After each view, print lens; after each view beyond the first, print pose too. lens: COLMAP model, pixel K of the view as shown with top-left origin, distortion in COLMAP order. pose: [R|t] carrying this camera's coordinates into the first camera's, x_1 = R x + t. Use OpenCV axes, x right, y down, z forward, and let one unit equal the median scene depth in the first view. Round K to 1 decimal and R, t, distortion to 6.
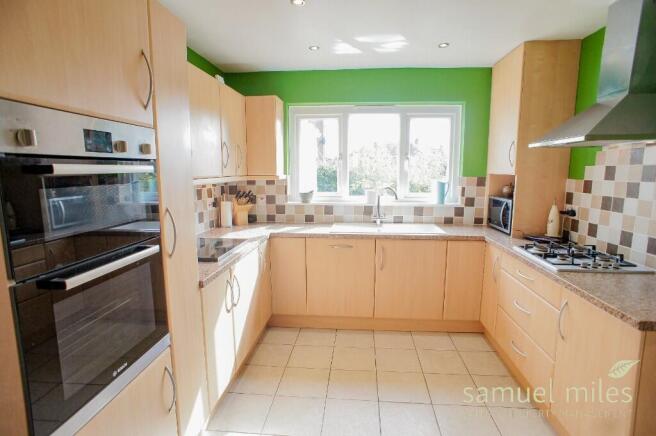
lens RADIAL K [[344.7, 0, 314.0], [0, 344.7, 220.5], [0, 0, 1]] dist [-0.061420, 0.031142]
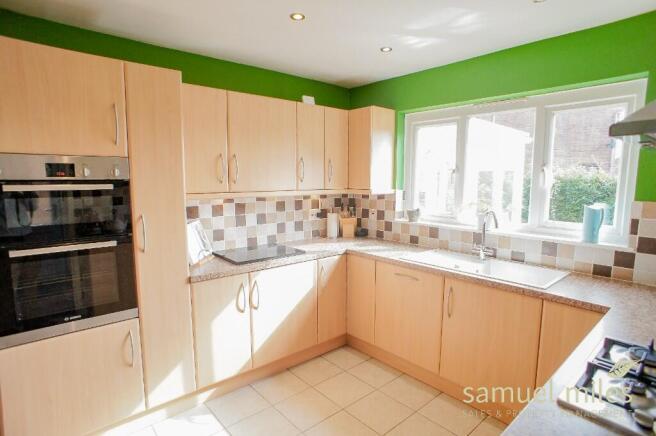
lens RADIAL K [[344.7, 0, 310.1], [0, 344.7, 219.5], [0, 0, 1]] dist [-0.061420, 0.031142]
pose [[0.734013, 0.086478, -0.673607, 0.402789], [-0.104447, 0.994434, 0.013853, -0.045040], [0.671055, 0.060188, 0.738960, 0.192958]]
